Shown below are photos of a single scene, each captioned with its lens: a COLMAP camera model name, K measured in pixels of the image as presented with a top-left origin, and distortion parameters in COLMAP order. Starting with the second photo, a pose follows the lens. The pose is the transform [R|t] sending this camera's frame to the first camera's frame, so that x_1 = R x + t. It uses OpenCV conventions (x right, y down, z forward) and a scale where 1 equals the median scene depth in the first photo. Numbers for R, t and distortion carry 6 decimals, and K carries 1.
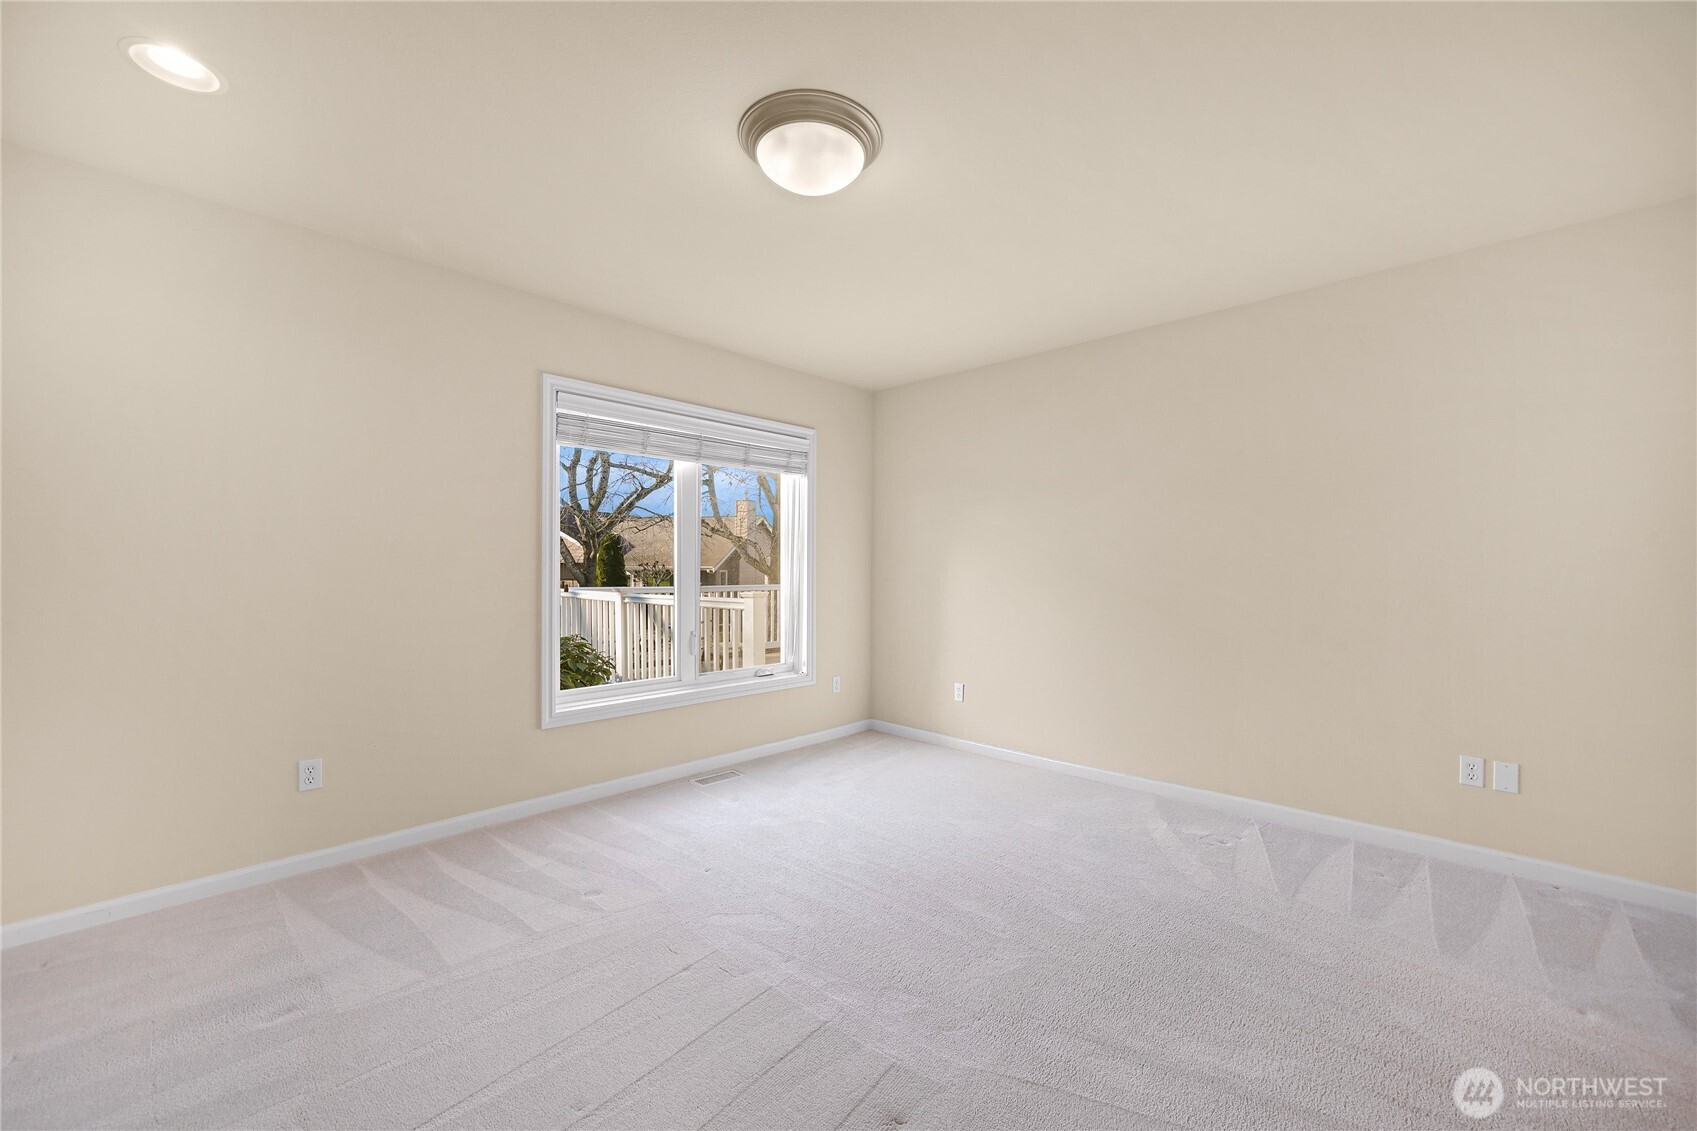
lens RADIAL K [[657.2, 0, 851.0], [0, 657.2, 569.8], [0, 0, 1]] dist [-0.003747, 0.000946]
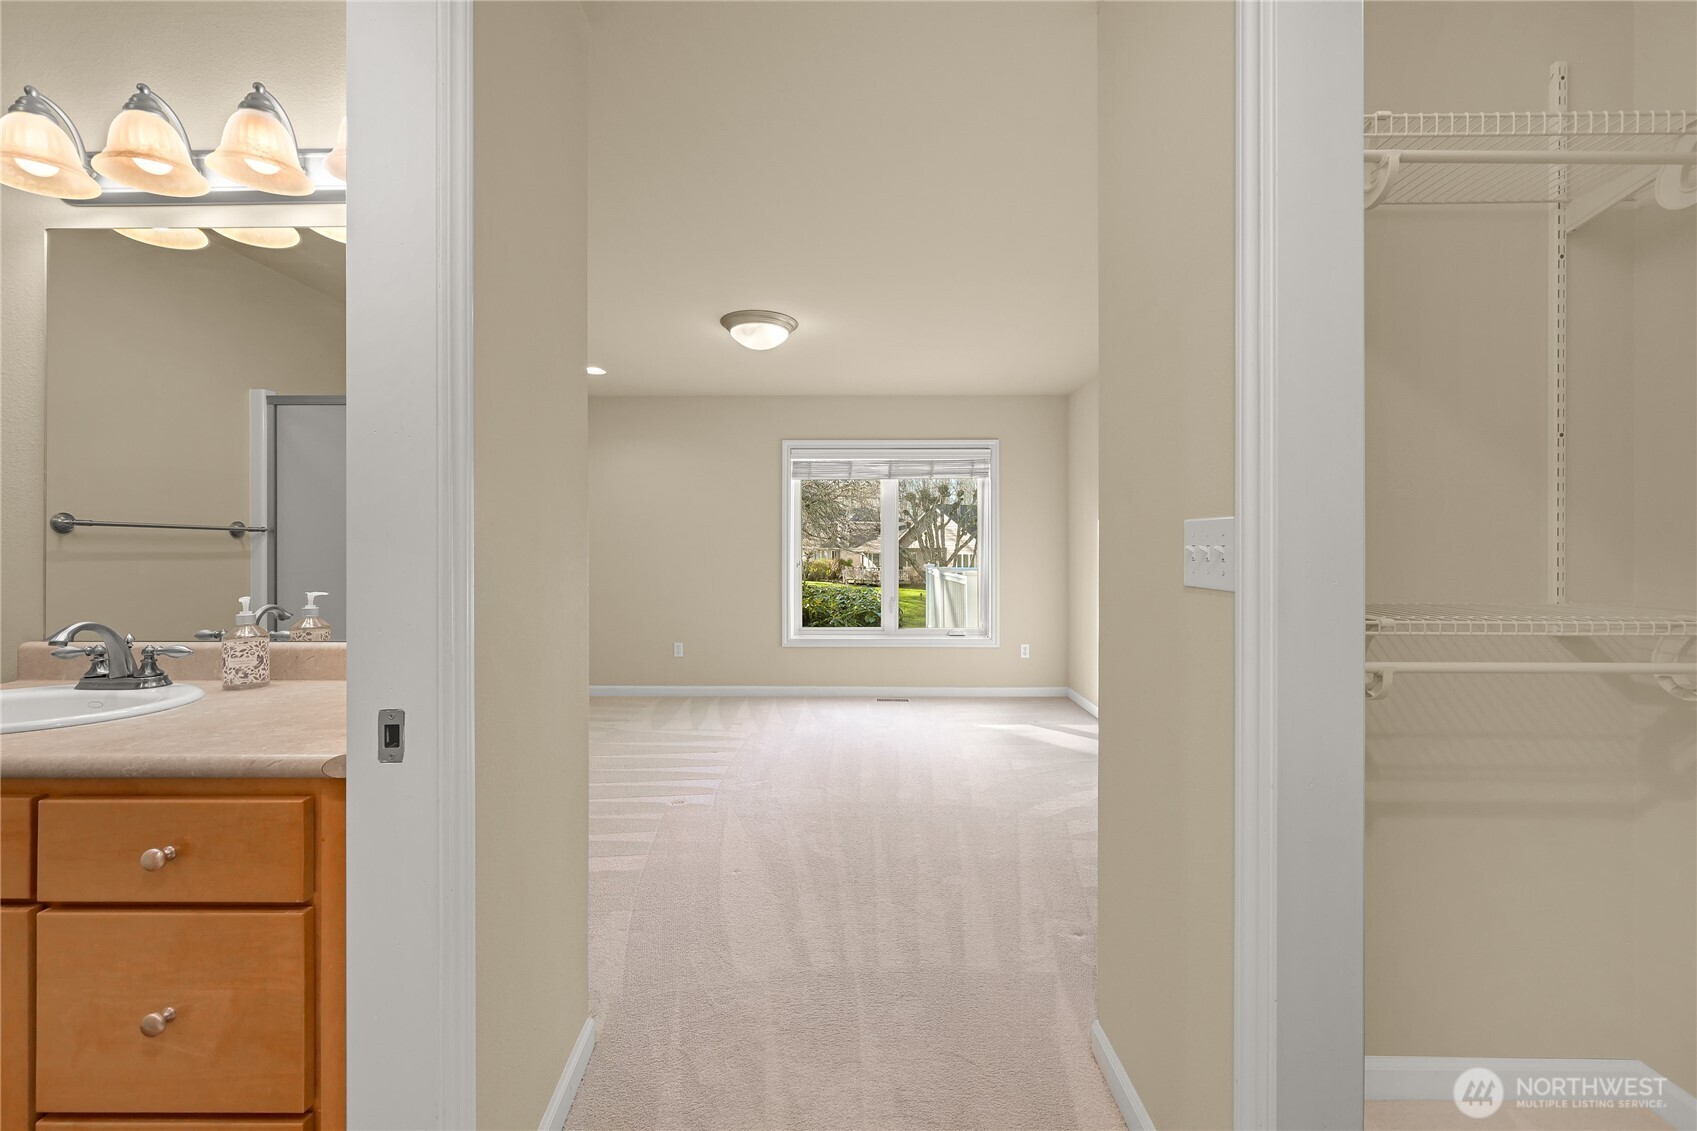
lens RADIAL K [[657.2, 0, 846.8], [0, 657.2, 551.9], [0, 0, 1]] dist [-0.003747, 0.000946]
pose [[0.682540, -0.001751, -0.730846, 0.736872], [0.000801, 0.999998, -0.001648, -0.002653], [0.730848, 0.000540, 0.682540, -0.043564]]
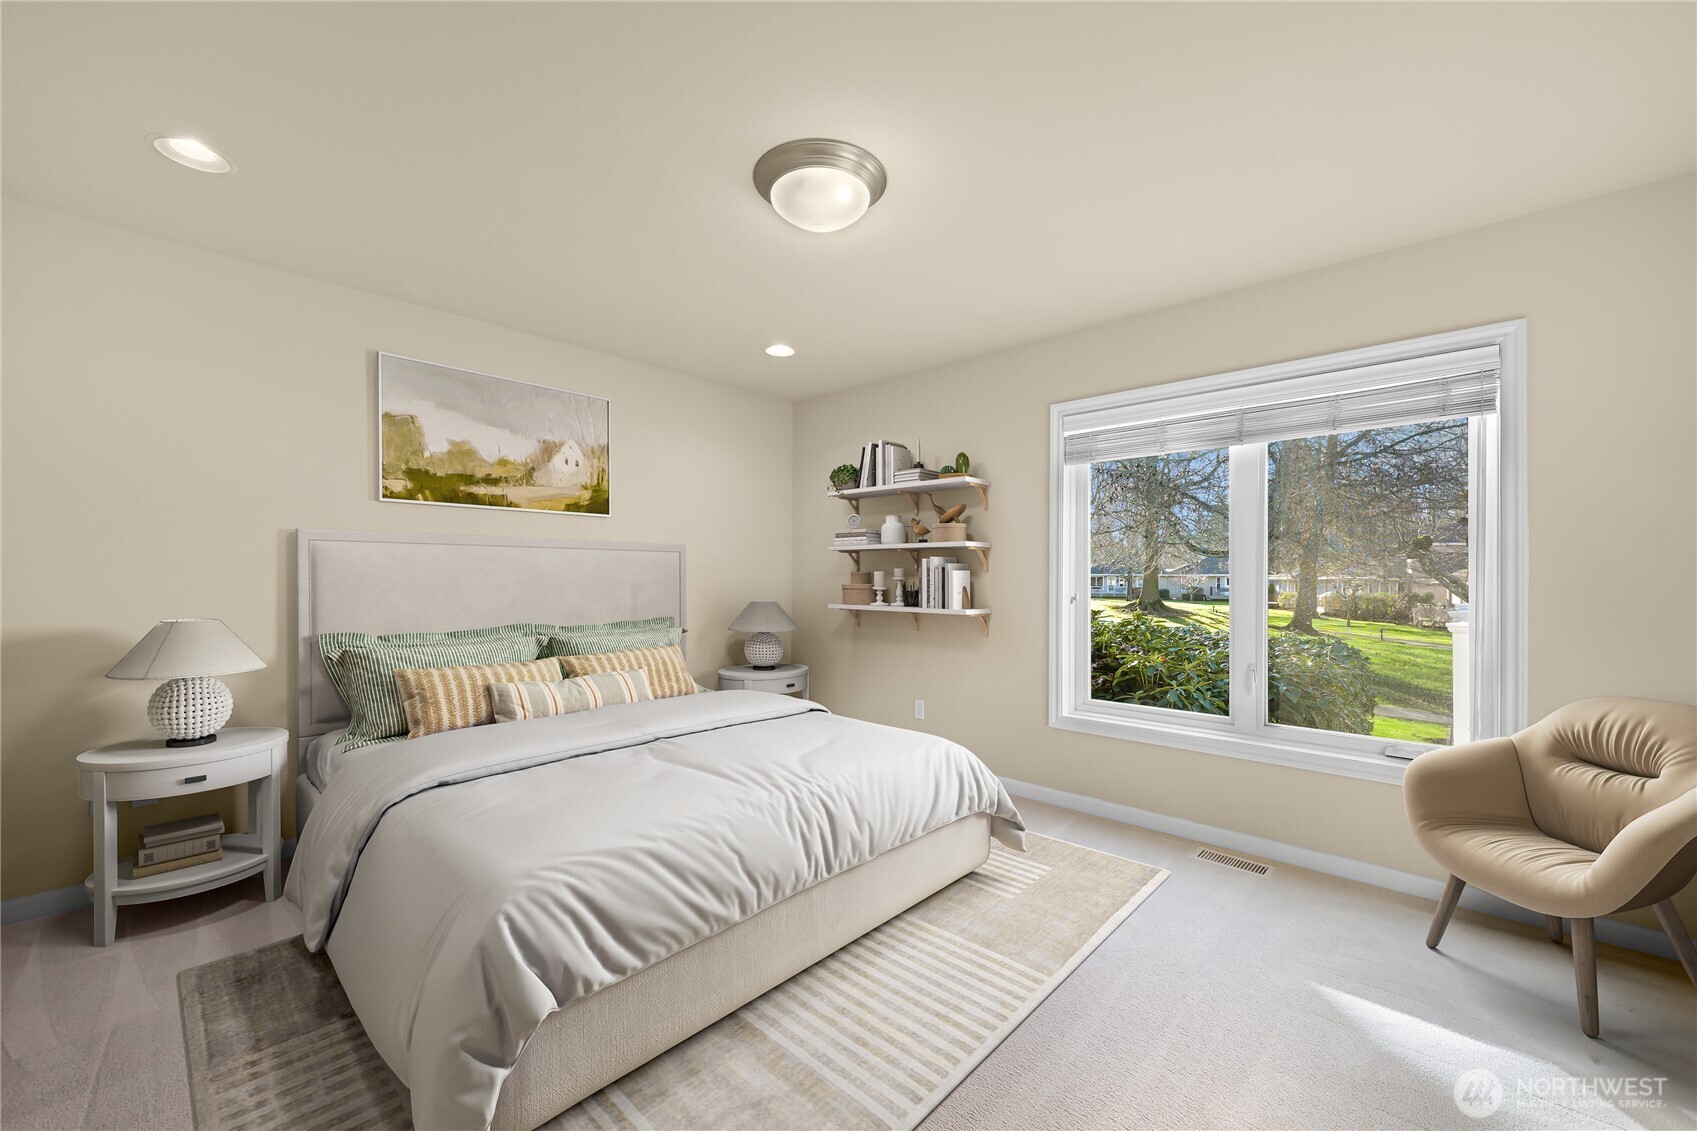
lens RADIAL K [[657.2, 0, 855.1], [0, 657.2, 568.5], [0, 0, 1]] dist [-0.003747, 0.000946]
pose [[0.041905, -0.018780, -0.998945, 0.505729], [-0.008077, 0.999784, -0.019135, 0.000533], [0.999089, 0.008870, 0.041744, 0.509067]]
